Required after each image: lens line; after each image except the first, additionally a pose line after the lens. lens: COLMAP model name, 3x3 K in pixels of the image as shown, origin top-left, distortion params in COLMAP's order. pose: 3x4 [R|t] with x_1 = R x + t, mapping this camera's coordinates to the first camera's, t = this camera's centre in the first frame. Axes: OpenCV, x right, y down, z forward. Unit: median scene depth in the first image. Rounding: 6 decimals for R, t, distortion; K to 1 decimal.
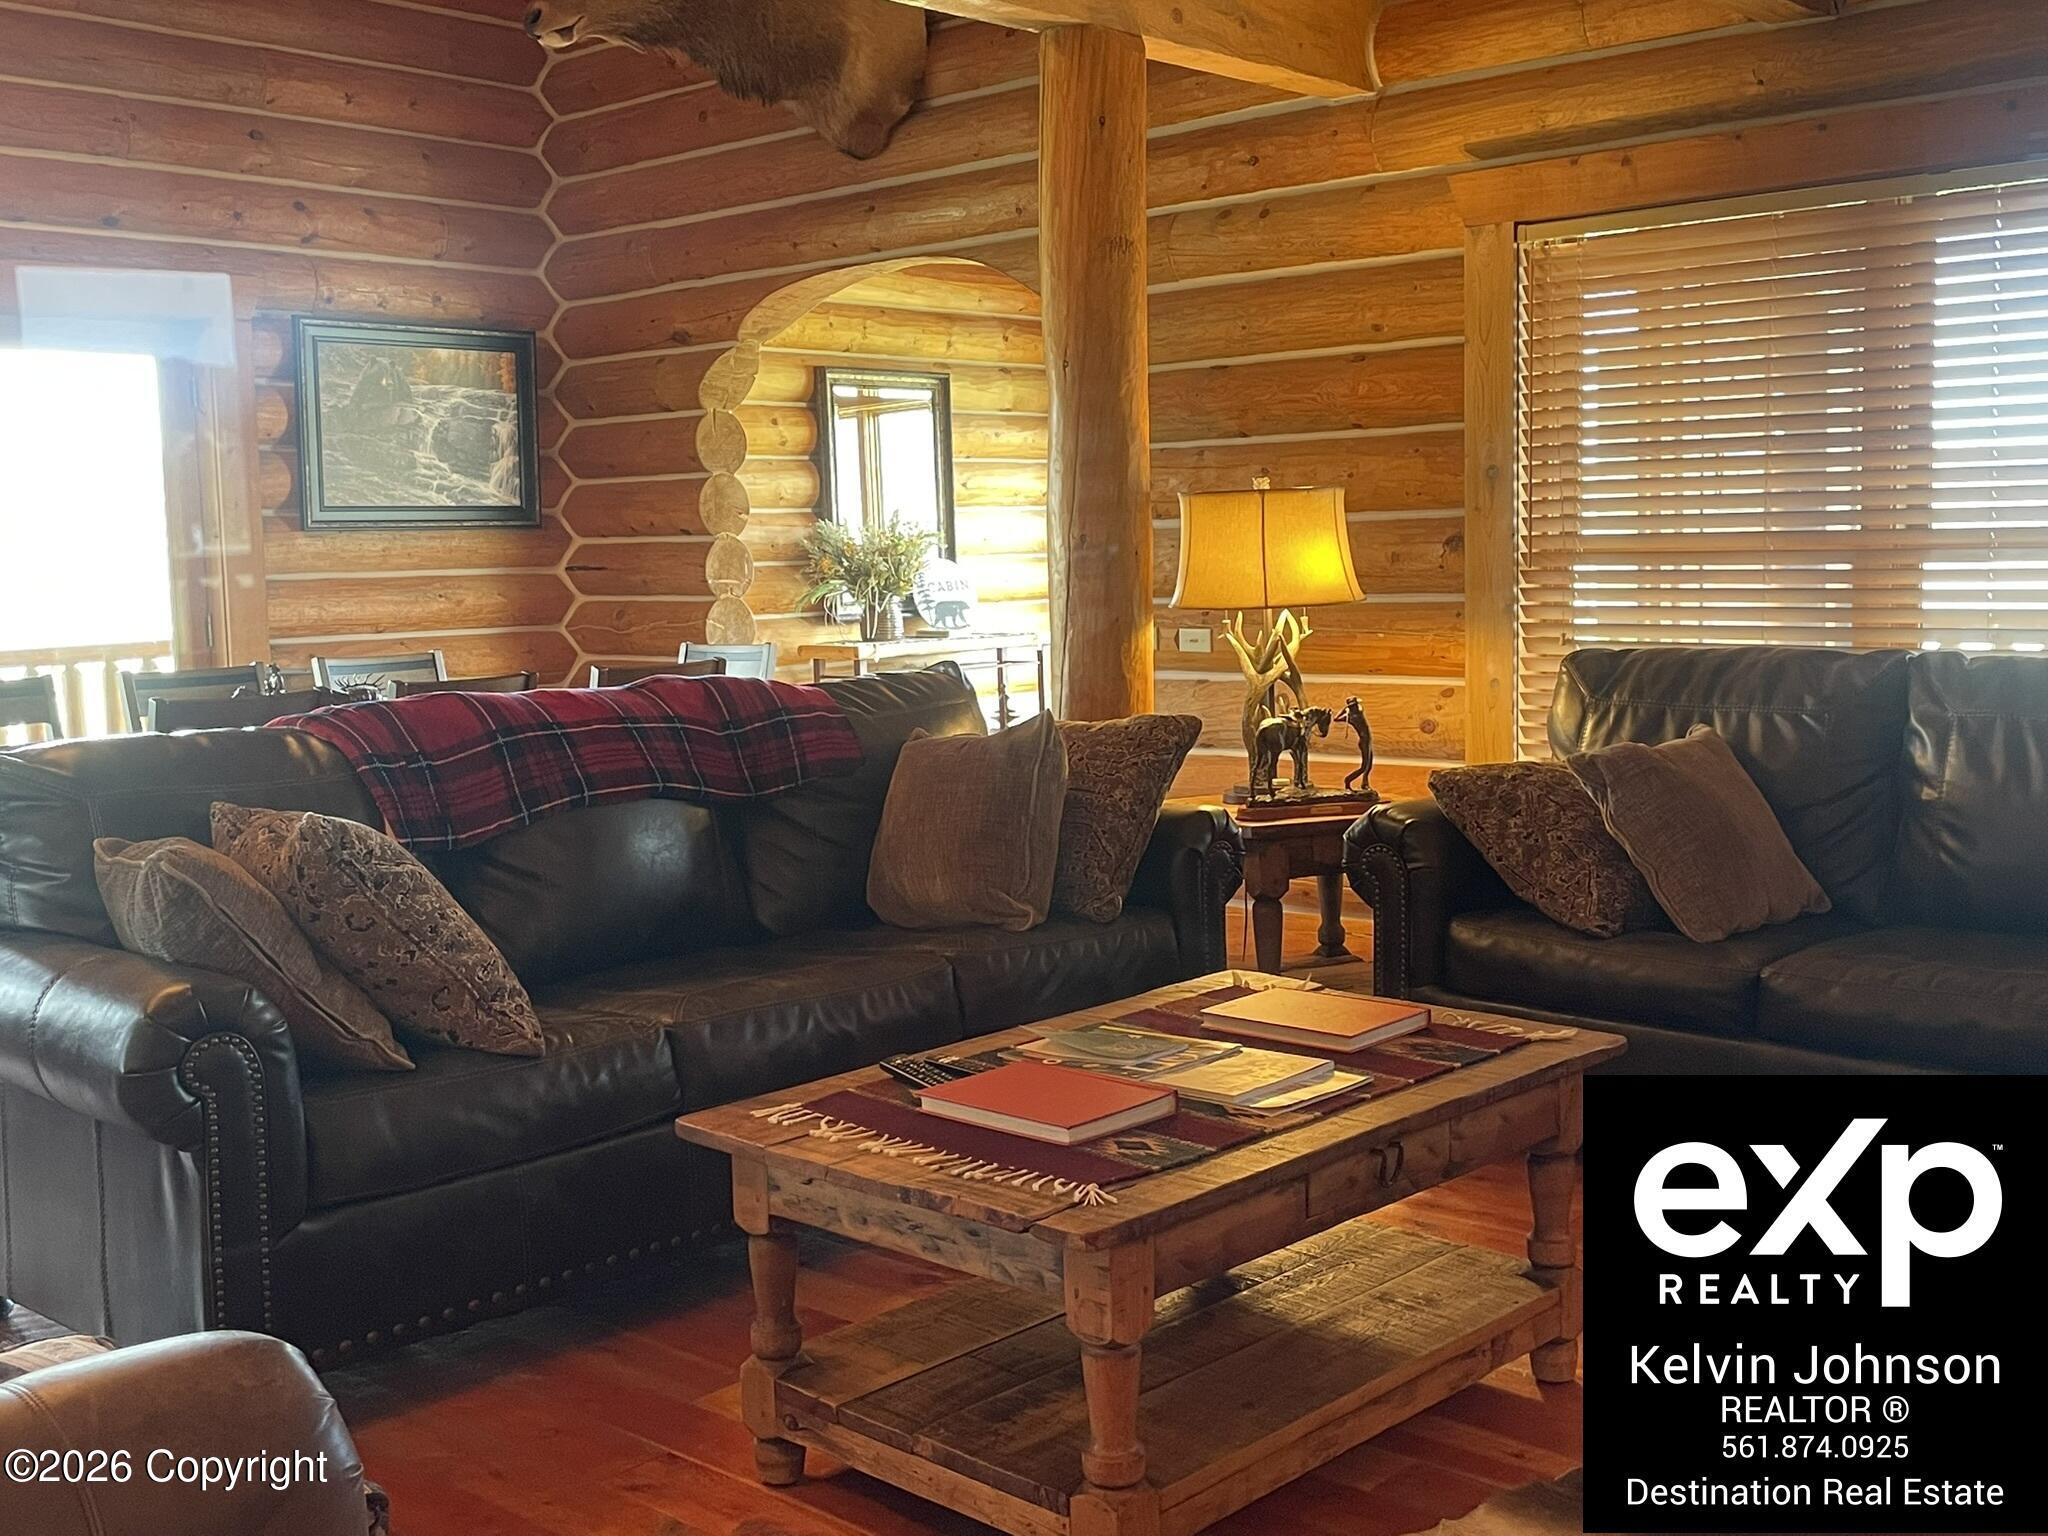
lens RADIAL K [[2173.8, 0, 1030.8], [0, 2173.8, 751.0], [0, 0, 1]] dist [0.018628, 0.000000]
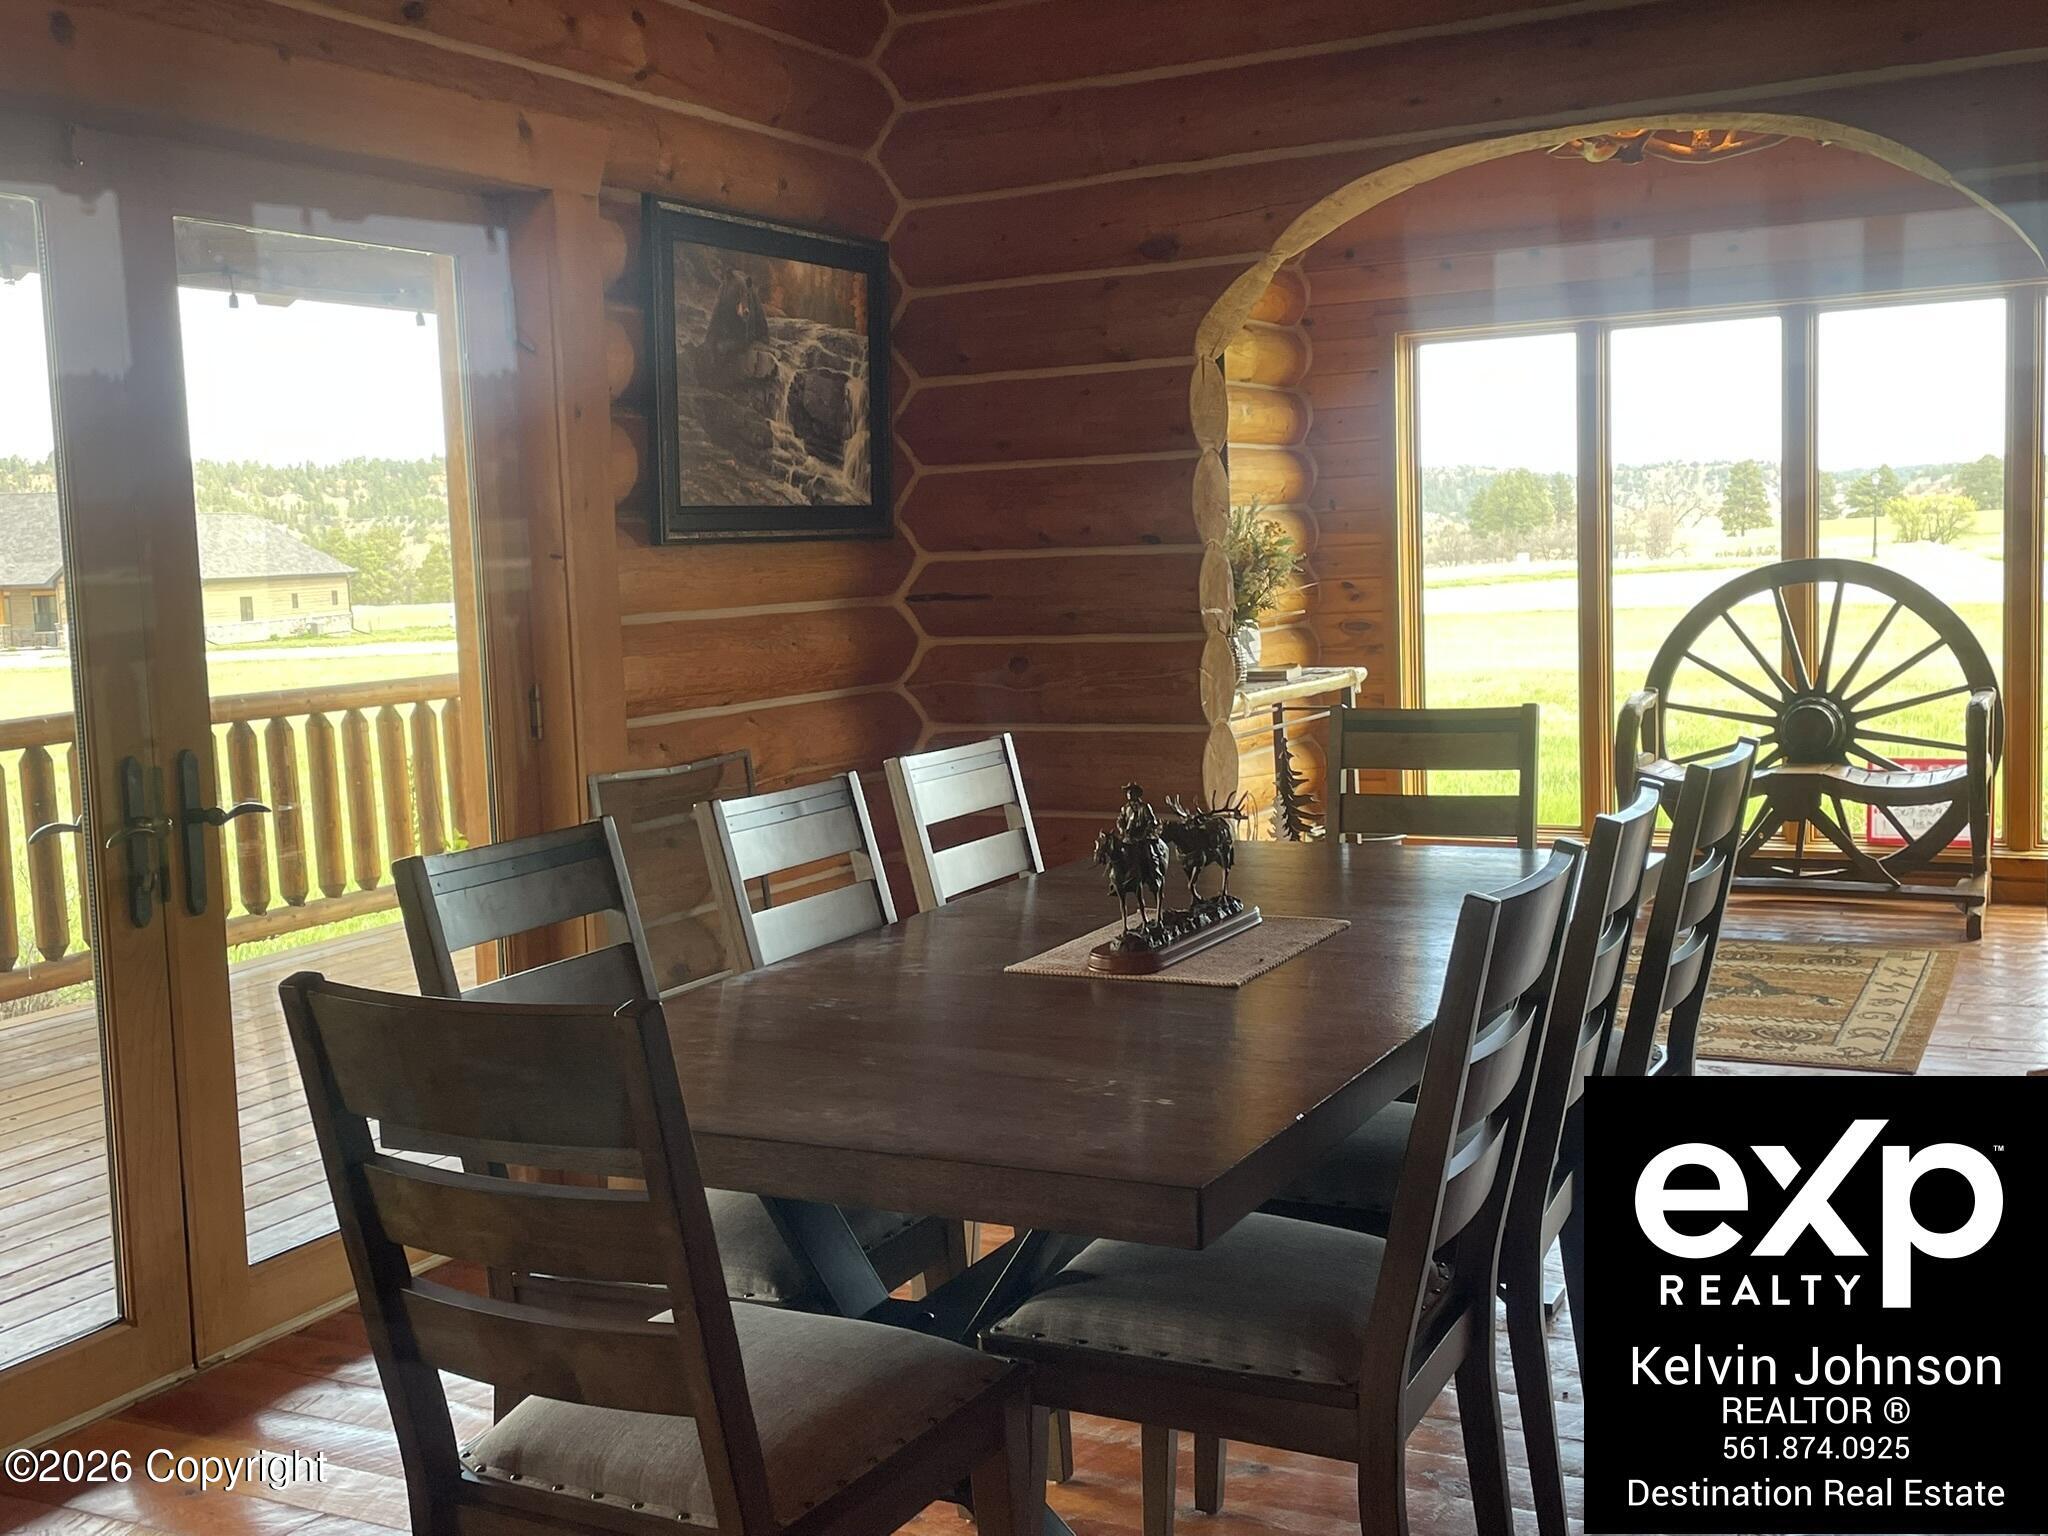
lens RADIAL K [[2173.8, 0, 1017.4], [0, 2173.8, 788.5], [0, 0, 1]] dist [0.018628, 0.000000]
pose [[0.966926, -0.046842, 0.250720, -0.373466], [0.045614, 0.998902, 0.010711, -0.032216], [-0.250946, 0.001080, 0.968001, 0.355508]]
